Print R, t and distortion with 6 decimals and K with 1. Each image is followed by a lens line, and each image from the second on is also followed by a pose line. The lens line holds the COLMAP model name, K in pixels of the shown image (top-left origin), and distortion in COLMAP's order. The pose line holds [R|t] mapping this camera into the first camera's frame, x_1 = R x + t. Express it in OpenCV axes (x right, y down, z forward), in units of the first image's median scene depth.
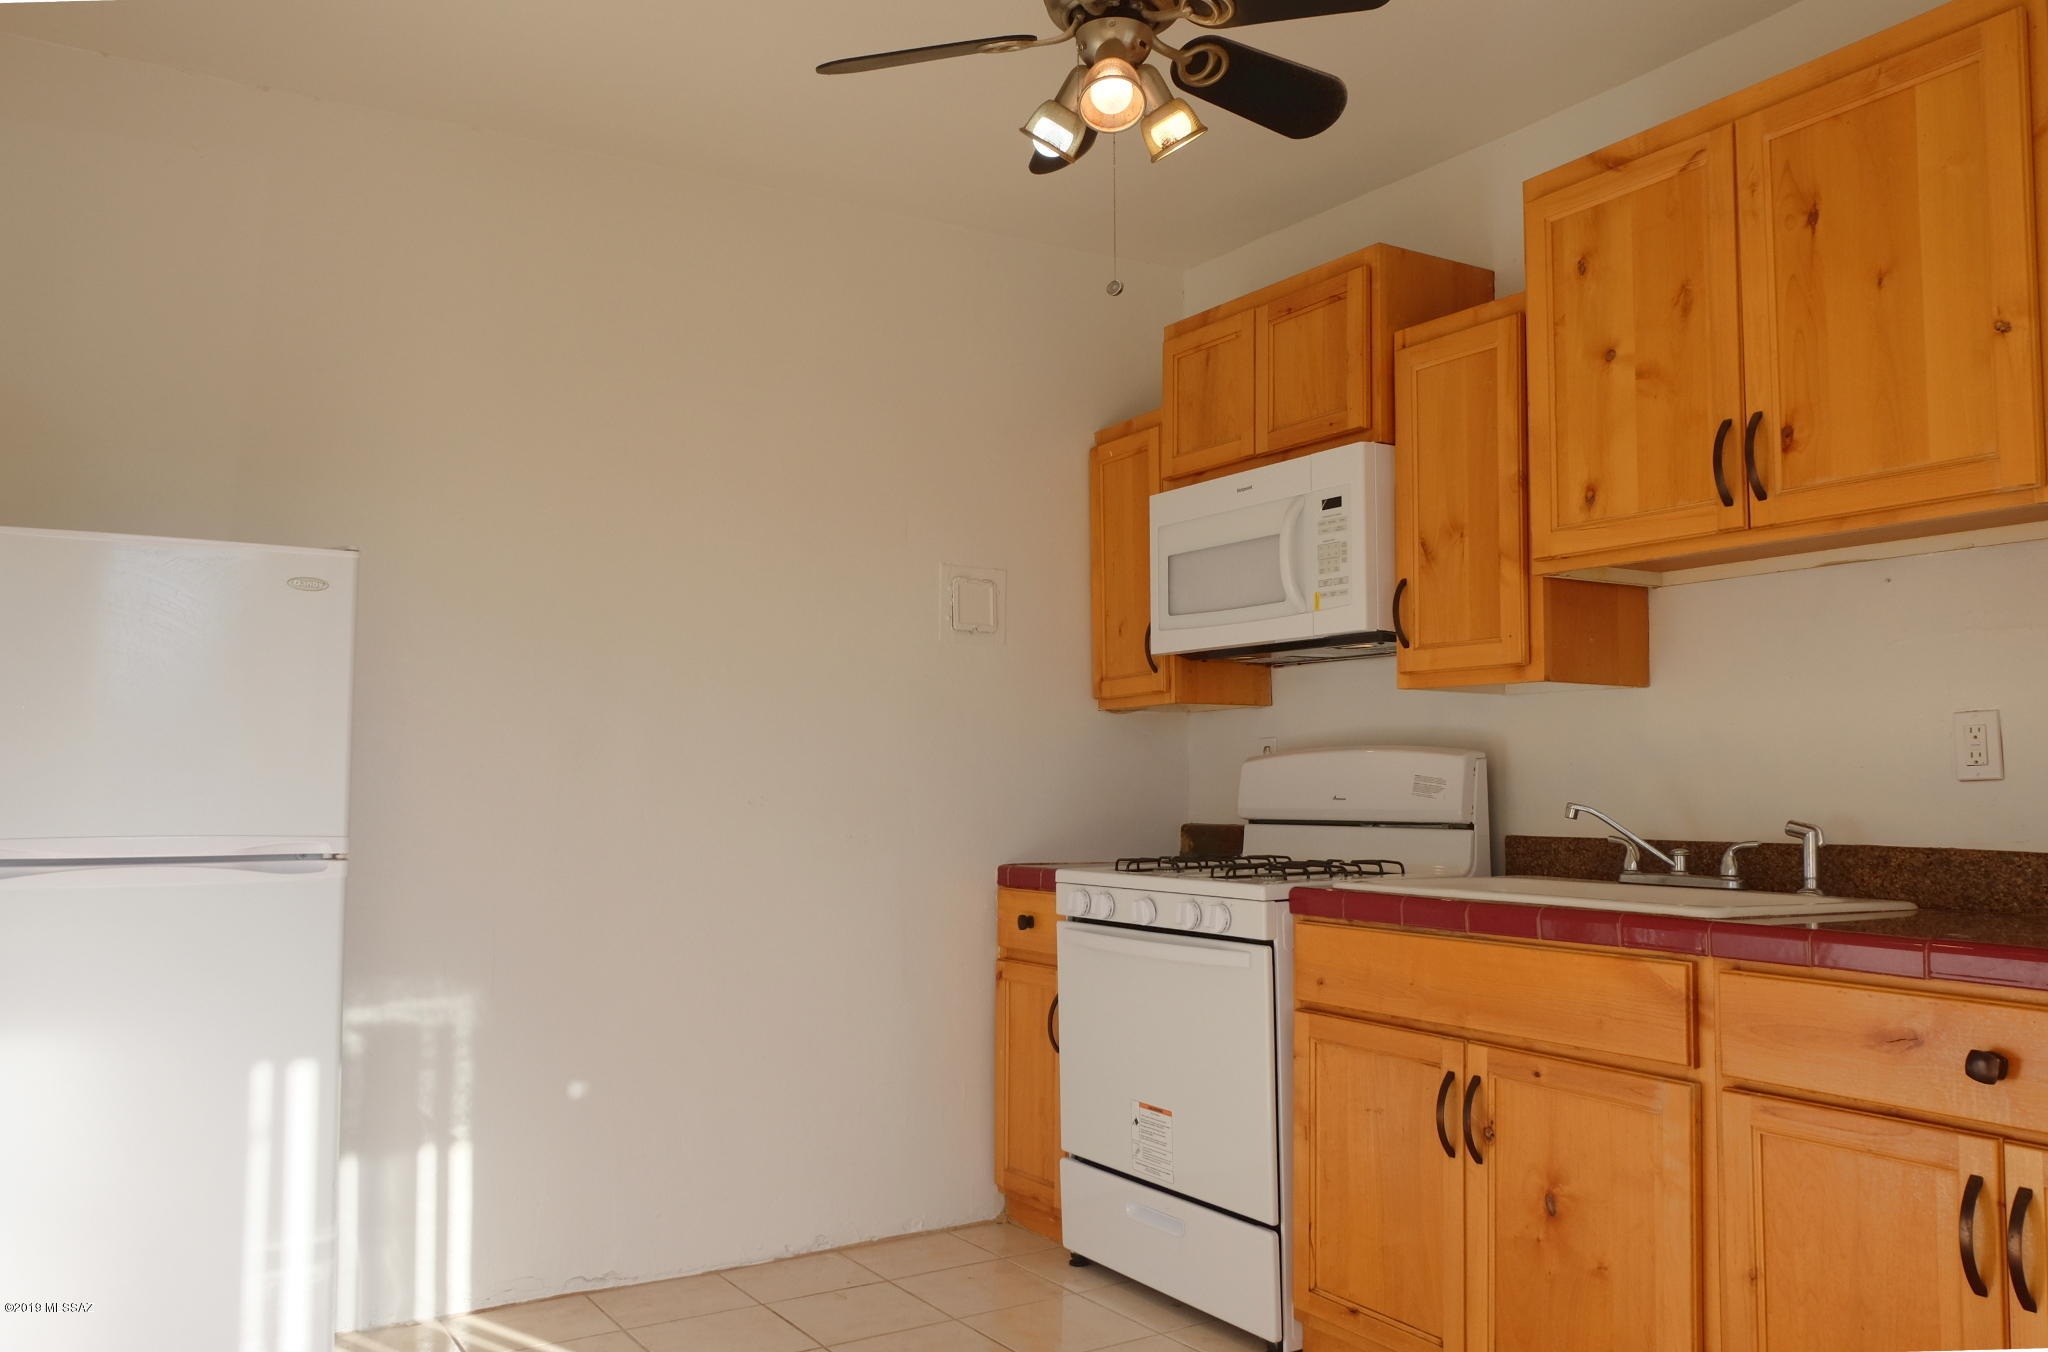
lens RADIAL K [[1579.3, 0, 987.9], [0, 1579.3, 680.0], [0, 0, 1]] dist [-0.034902, 0.057926]
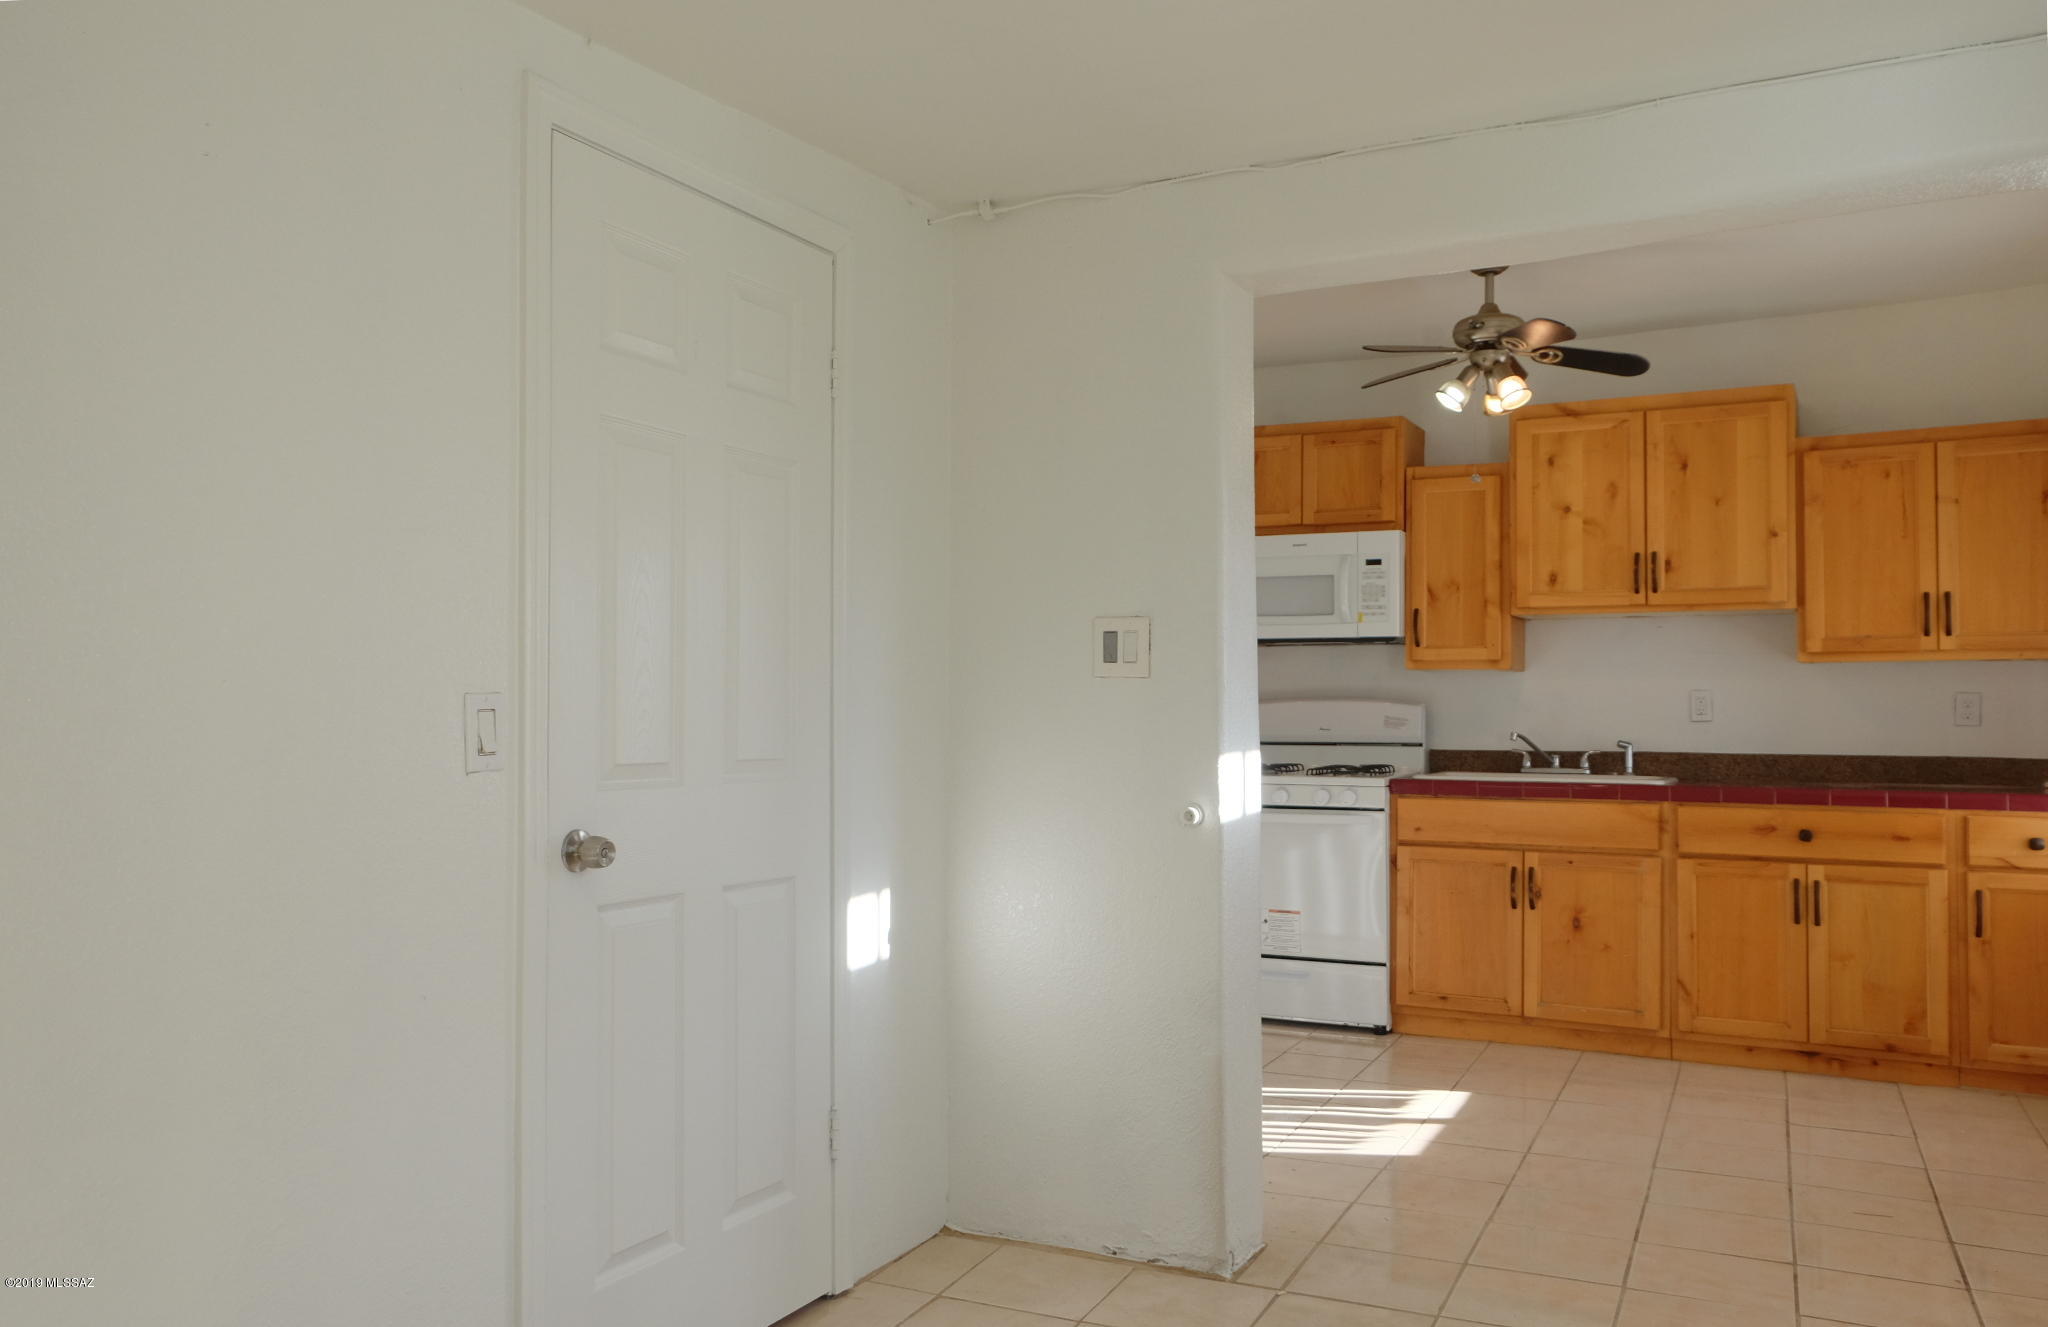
lens RADIAL K [[1617.7, 0, 988.0], [0, 1617.7, 671.1], [0, 0, 1]] dist [-0.002598, 0.066217]
pose [[0.843670, 0.014140, 0.536676, -1.318531], [-0.038369, 0.998685, 0.034004, -0.042541], [-0.535490, -0.049280, 0.843103, -0.351202]]
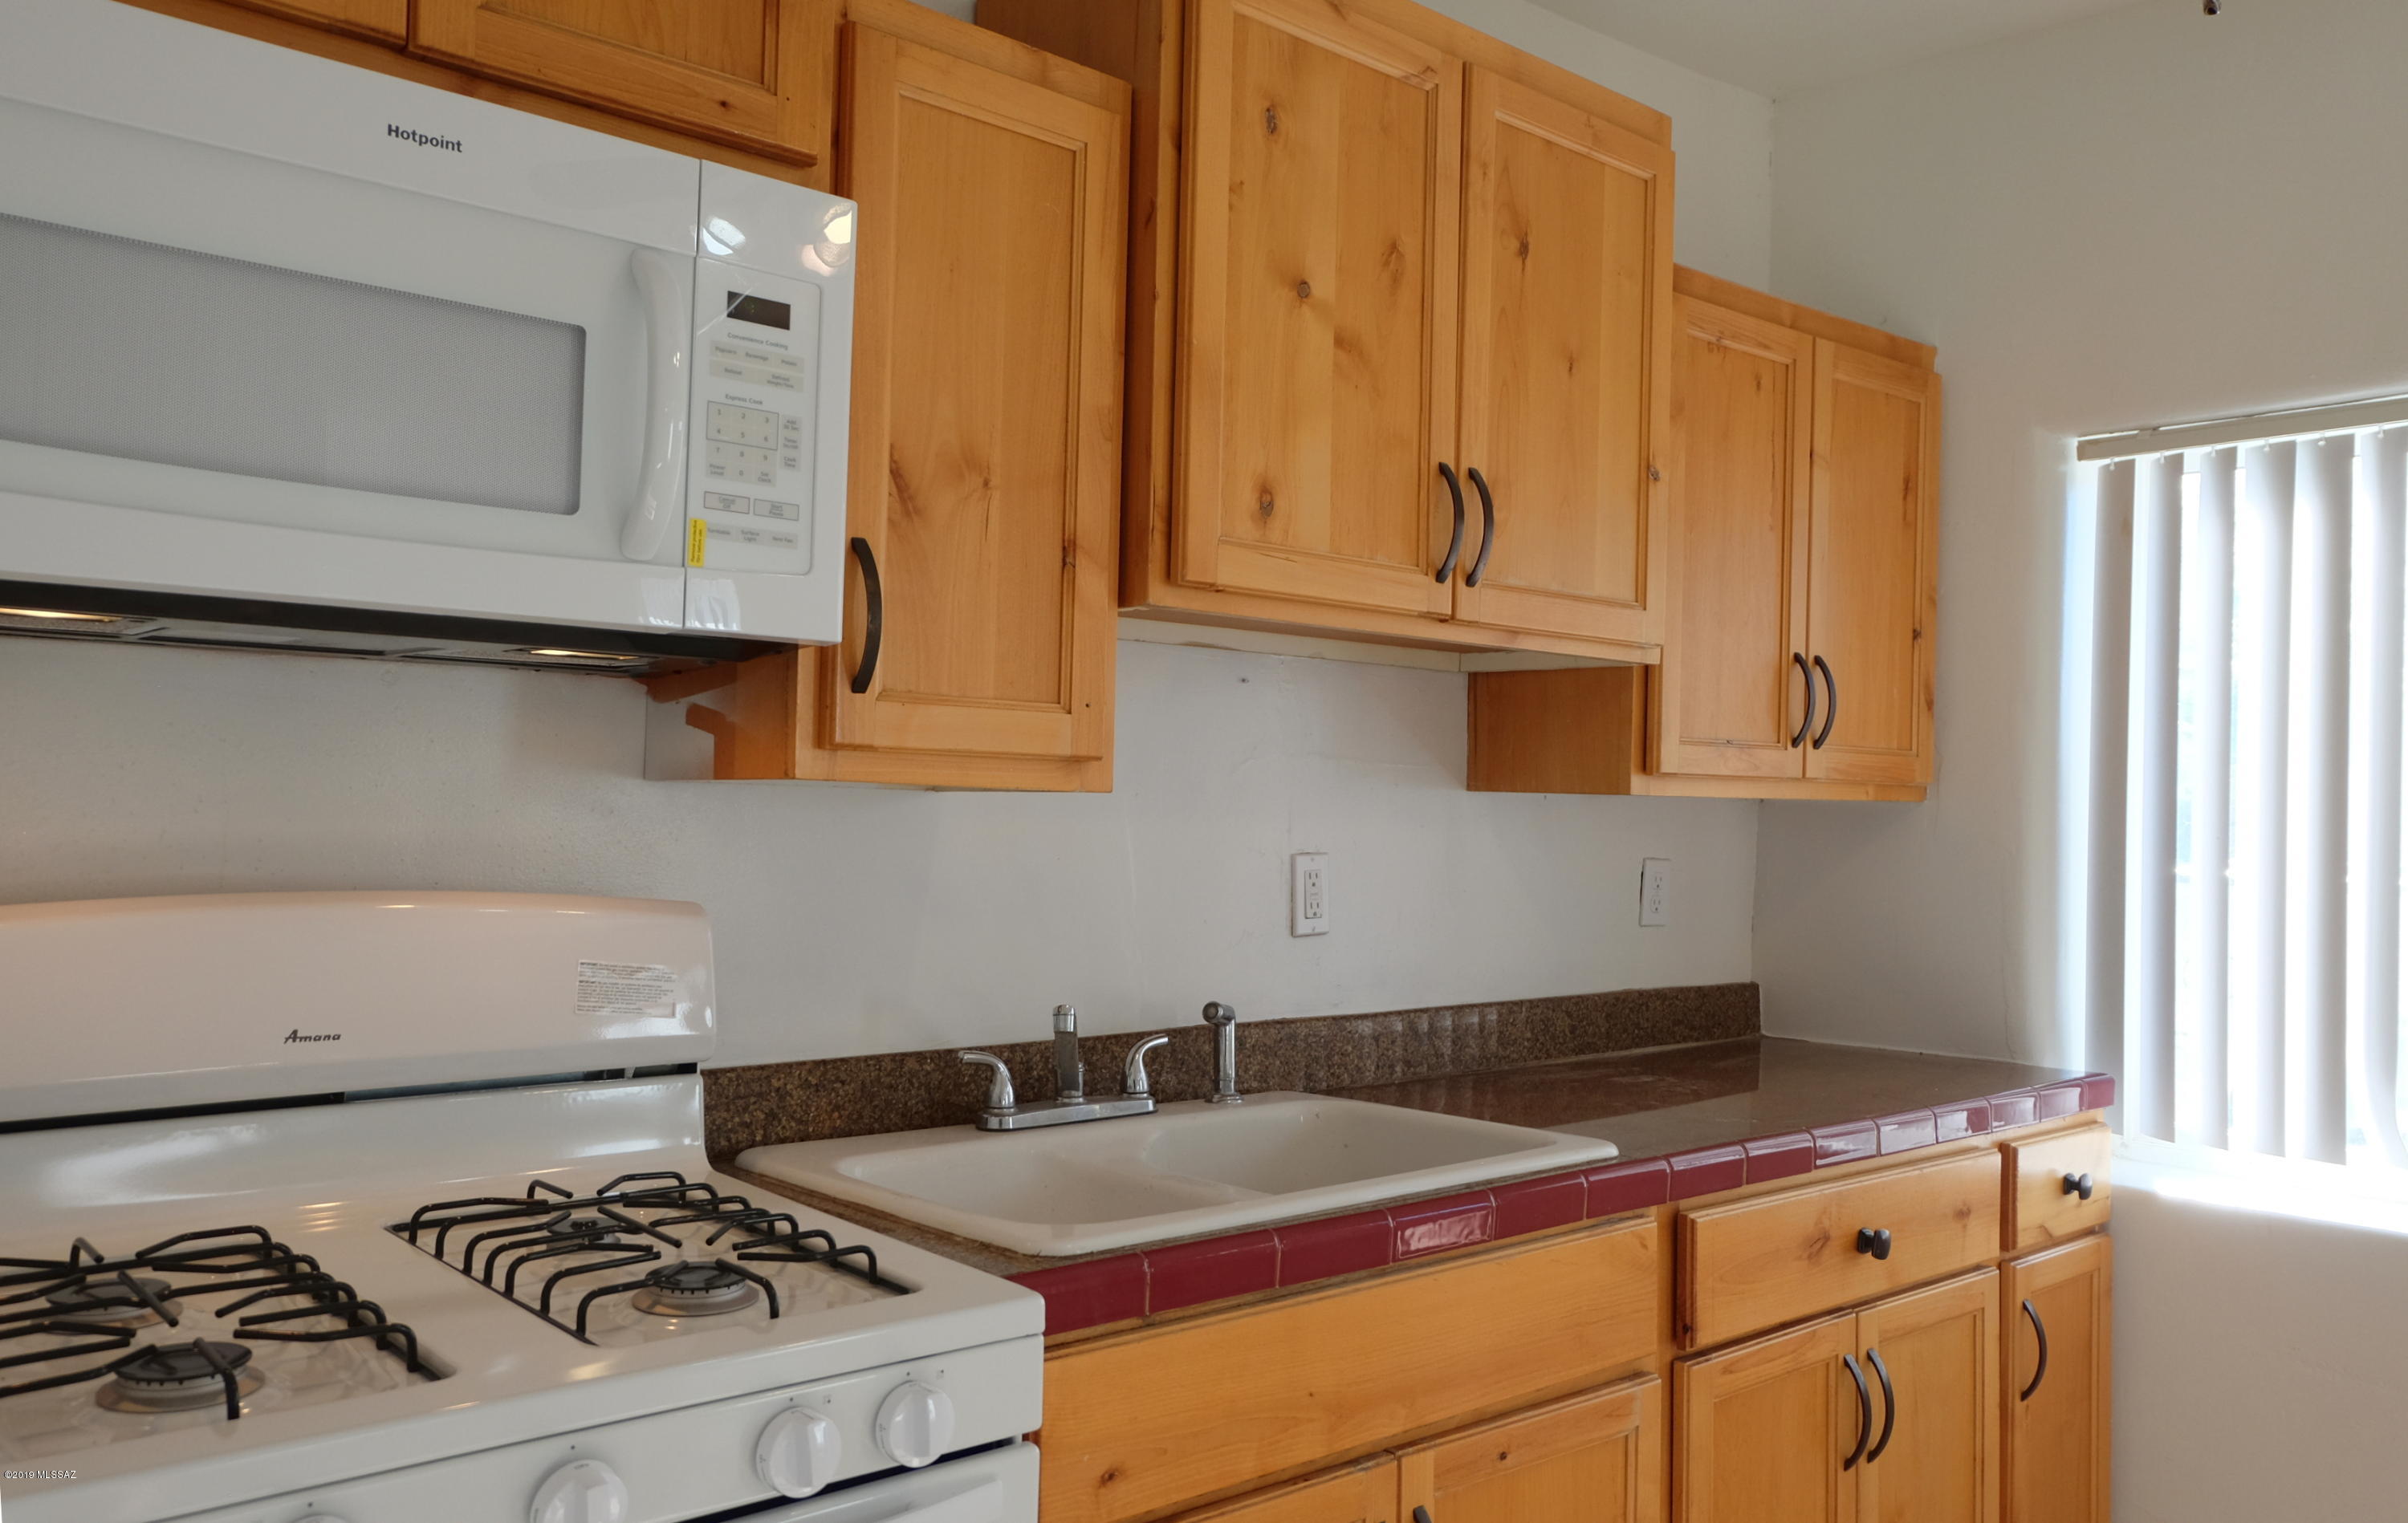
lens RADIAL K [[1905.2, 0, 1245.9], [0, 1905.2, 759.9], [0, 0, 1]] dist [-0.001583, 0.001021]
pose [[-0.217004, 0.019187, 0.975982, -0.334953], [-0.087732, 0.995377, -0.039076, 0.012192], [-0.972220, -0.094104, -0.214318, 1.155174]]
